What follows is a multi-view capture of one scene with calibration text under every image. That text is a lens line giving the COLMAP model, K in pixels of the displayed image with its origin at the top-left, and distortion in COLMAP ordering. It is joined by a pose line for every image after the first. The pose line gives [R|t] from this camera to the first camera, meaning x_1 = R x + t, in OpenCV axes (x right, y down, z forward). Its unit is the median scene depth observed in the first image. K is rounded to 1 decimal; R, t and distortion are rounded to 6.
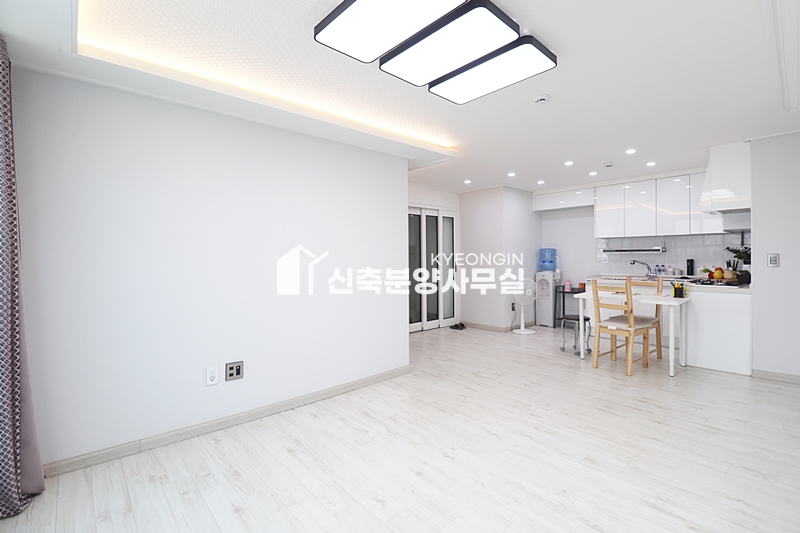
lens RADIAL K [[368.5, 0, 404.0], [0, 368.5, 260.5], [0, 0, 1]] dist [-0.001879, -0.012225]
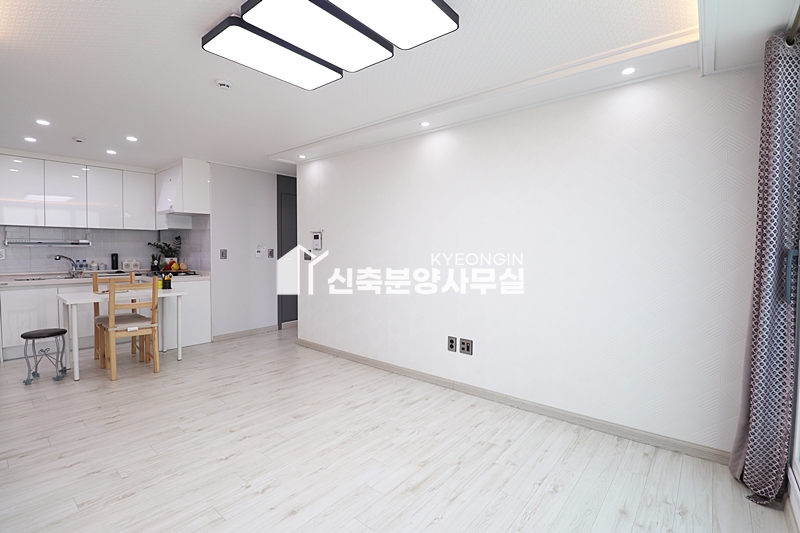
lens RADIAL K [[368.5, 0, 404.0], [0, 368.5, 260.5], [0, 0, 1]] dist [-0.001879, -0.012225]
pose [[-0.144938, -0.024632, 0.989134, -0.495116], [0.004769, 0.999661, 0.025593, -0.009613], [-0.989429, 0.008427, -0.144771, 0.530025]]
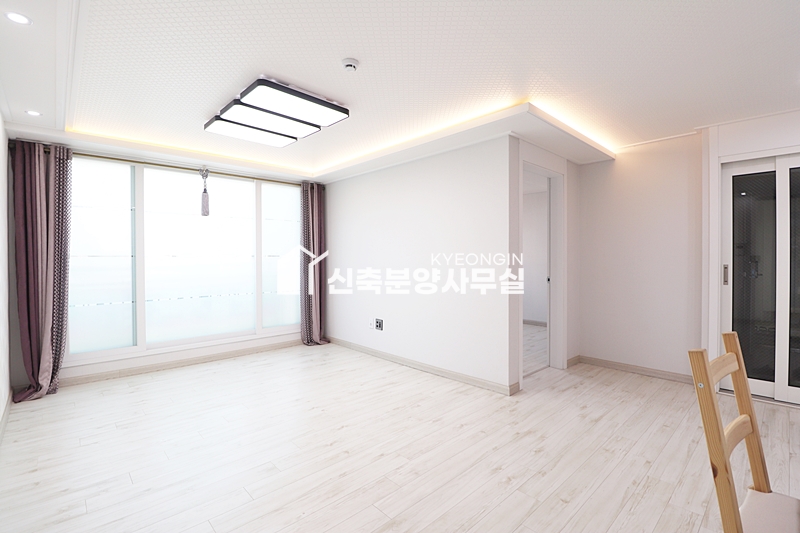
lens RADIAL K [[368.5, 0, 404.0], [0, 368.5, 260.5], [0, 0, 1]] dist [-0.001879, -0.012225]
pose [[0.024658, 0.019409, -0.999508, 0.948552], [-0.003379, 0.999807, 0.019331, -0.014665], [0.999690, 0.002901, 0.024718, 0.856309]]
